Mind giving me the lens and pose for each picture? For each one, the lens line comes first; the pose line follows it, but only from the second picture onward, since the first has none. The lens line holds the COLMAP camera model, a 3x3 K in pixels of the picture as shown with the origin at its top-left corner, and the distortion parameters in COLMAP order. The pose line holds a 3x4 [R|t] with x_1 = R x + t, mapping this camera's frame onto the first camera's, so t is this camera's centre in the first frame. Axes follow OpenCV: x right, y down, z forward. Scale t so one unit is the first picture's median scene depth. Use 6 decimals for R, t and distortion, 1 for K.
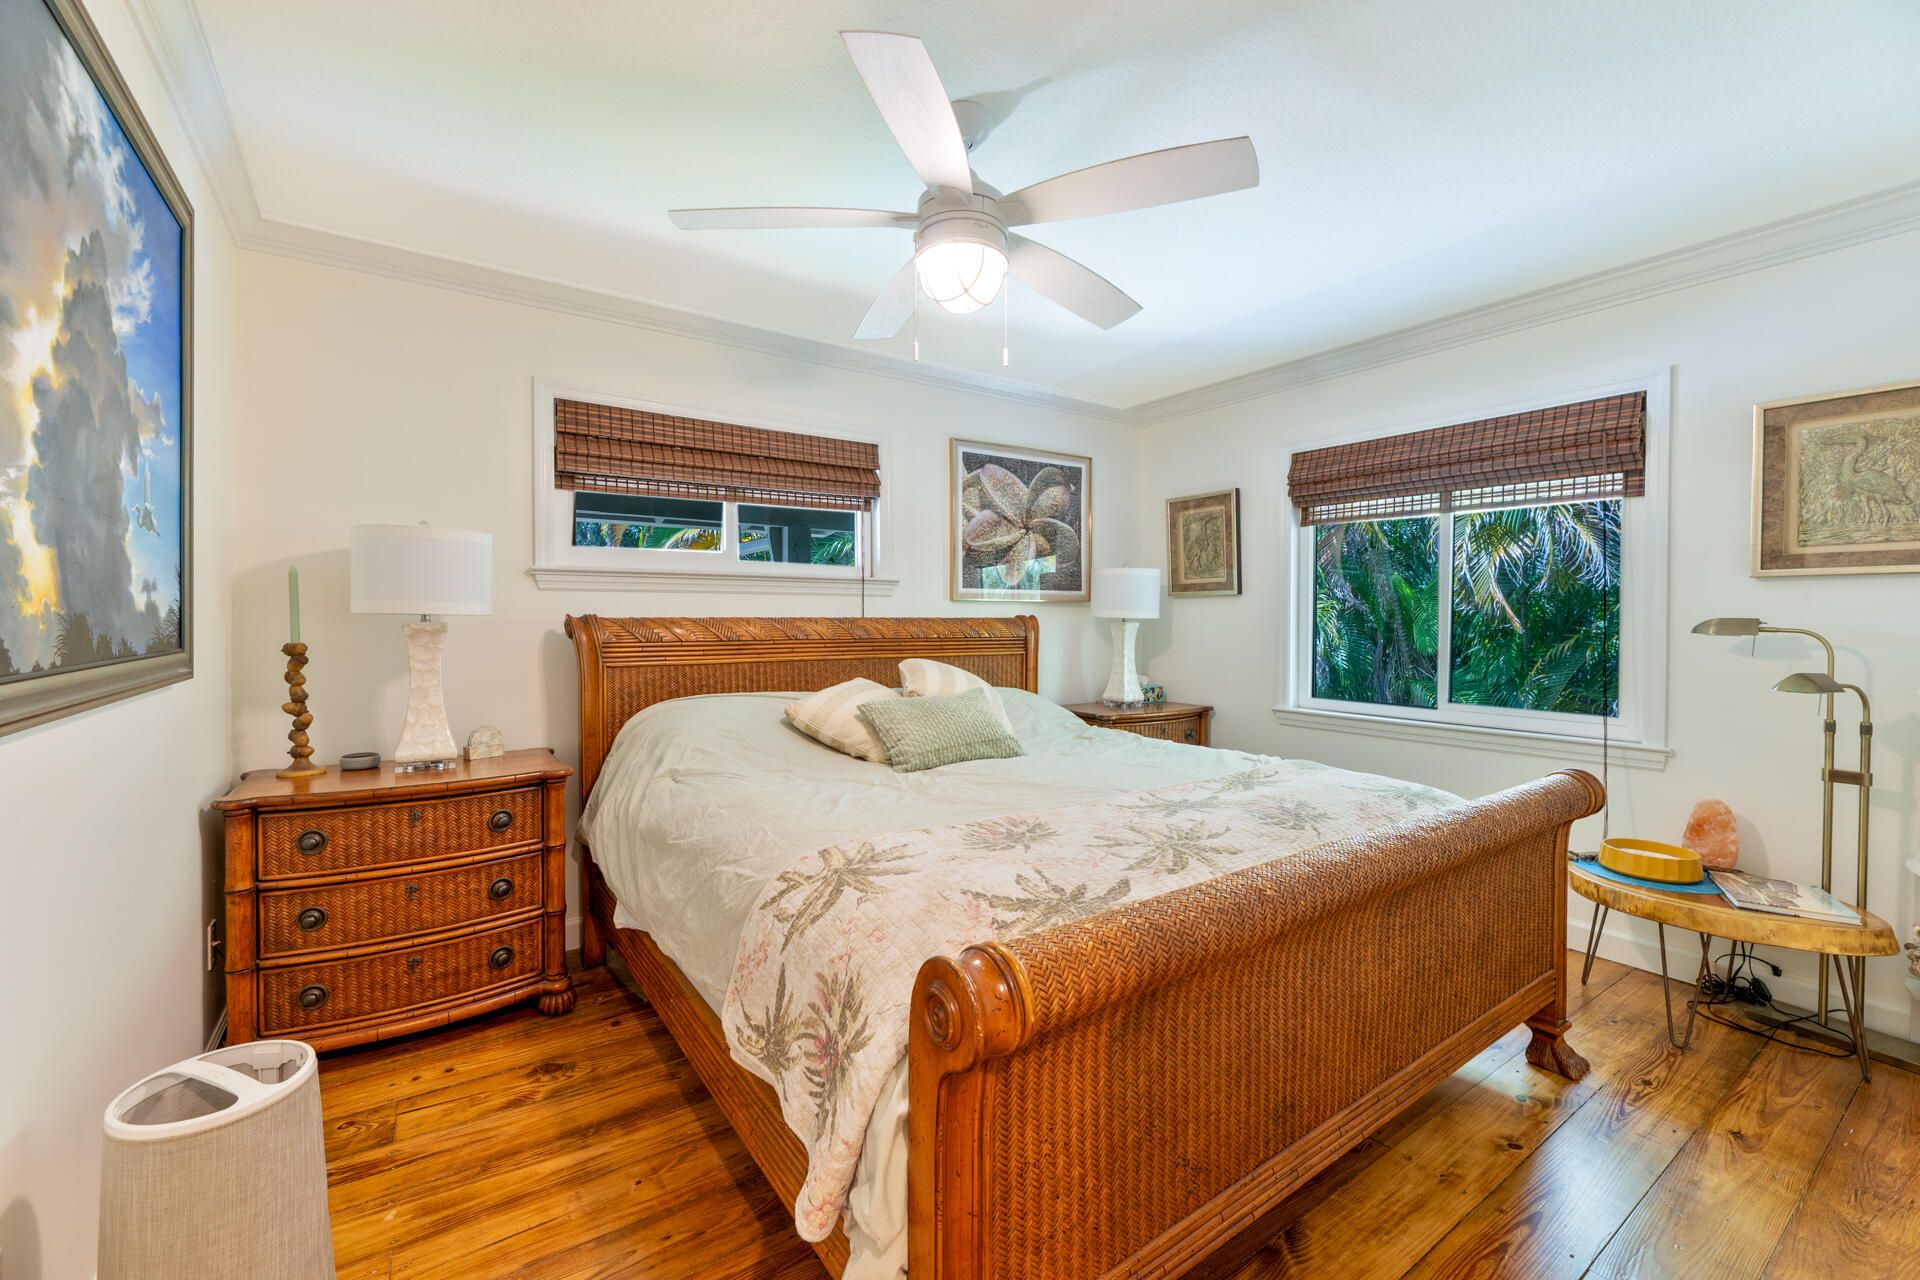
lens RADIAL K [[781.4, 0, 948.8], [0, 781.4, 630.2], [0, 0, 1]] dist [-0.000294, 0.000309]
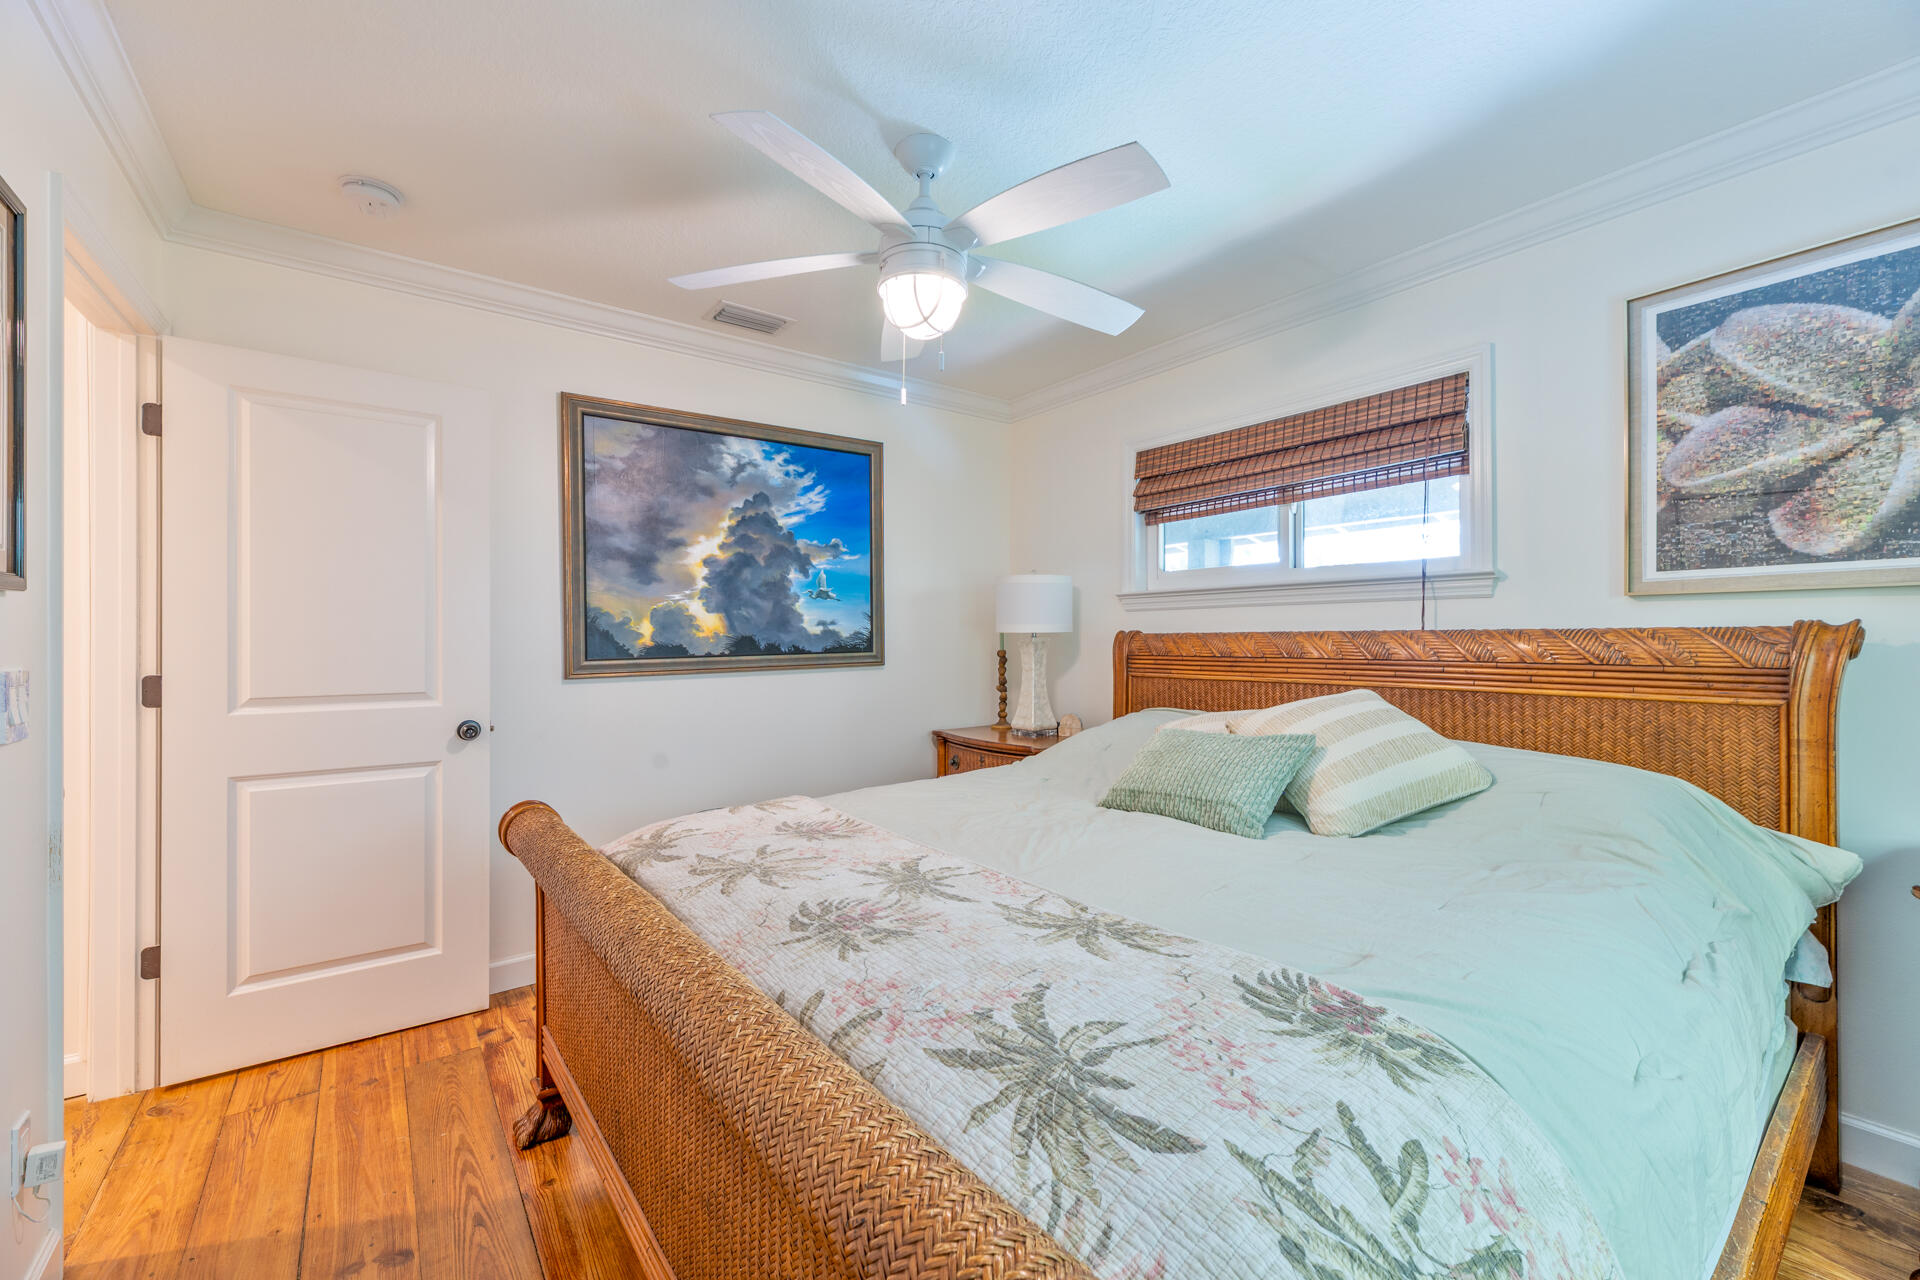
lens RADIAL K [[781.4, 0, 952.7], [0, 781.4, 638.5], [0, 0, 1]] dist [-0.000294, 0.000309]
pose [[0.047414, 0.002200, -0.998873, 0.528365], [-0.006600, 0.999976, 0.001889, -0.006391], [0.998854, 0.006503, 0.047428, 0.500764]]
